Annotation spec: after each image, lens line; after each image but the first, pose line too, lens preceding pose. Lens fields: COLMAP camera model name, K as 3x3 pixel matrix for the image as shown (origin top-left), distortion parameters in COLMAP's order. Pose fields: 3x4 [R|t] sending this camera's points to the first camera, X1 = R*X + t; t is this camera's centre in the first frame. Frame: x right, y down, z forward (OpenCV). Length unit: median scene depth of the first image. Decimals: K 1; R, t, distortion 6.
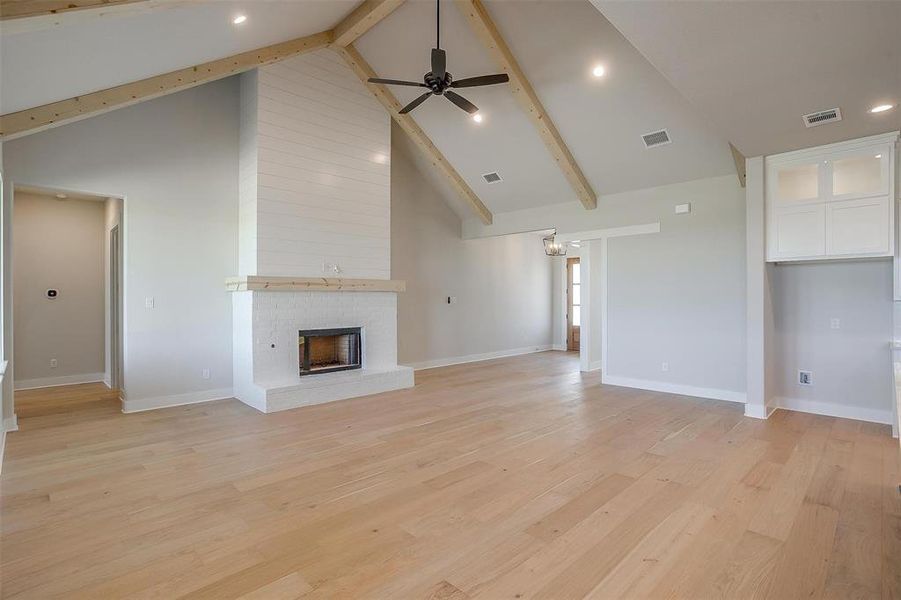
lens RADIAL K [[440.9, 0, 443.6], [0, 440.9, 300.5], [0, 0, 1]] dist [-0.071748, 0.040842]
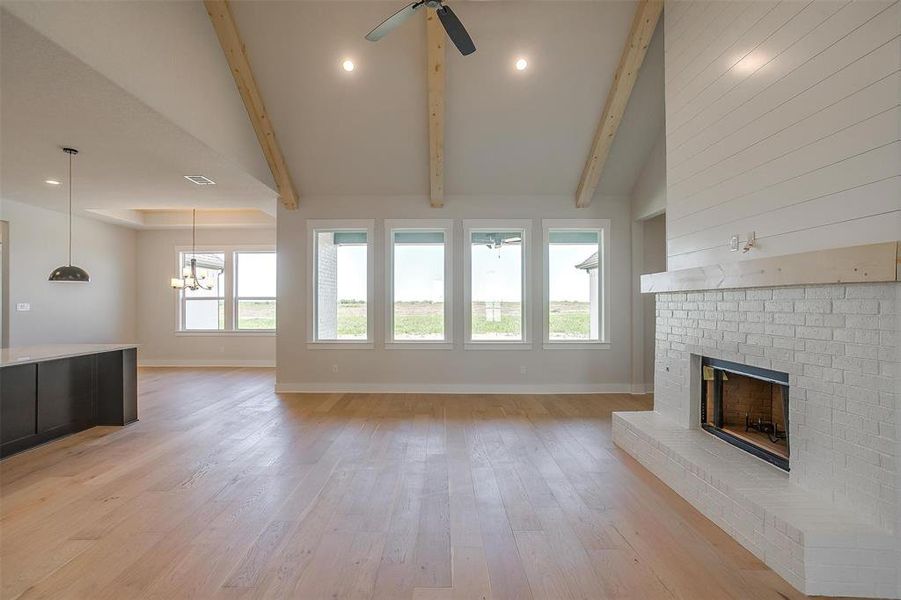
lens RADIAL K [[430.9, 0, 439.9], [0, 430.9, 300.8], [0, 0, 1]] dist [-0.009457, 0.000797]
pose [[-0.699577, 0.000041, -0.714557, 0.382993], [-0.001041, 0.999999, 0.001077, -0.010068], [0.714556, 0.001497, -0.699577, 1.232252]]
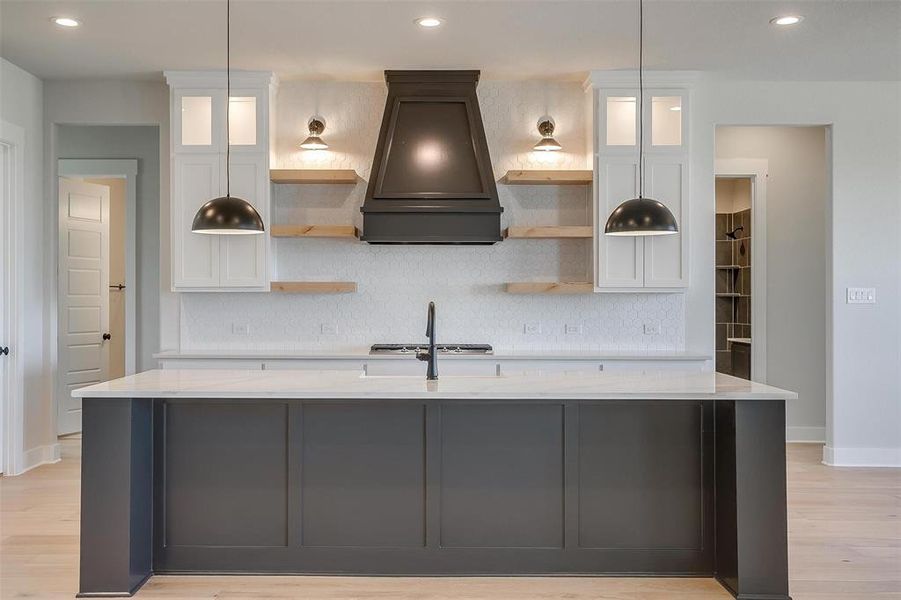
lens RADIAL K [[913.6, 0, 426.3], [0, 913.6, 297.2], [0, 0, 1]] dist [0.014892, 0.012232]
pose [[-0.713265, 0.000244, 0.700894, -0.107881], [0.003743, 0.999987, 0.003461, 0.005221], [-0.700884, 0.005092, -0.713257, 0.855133]]
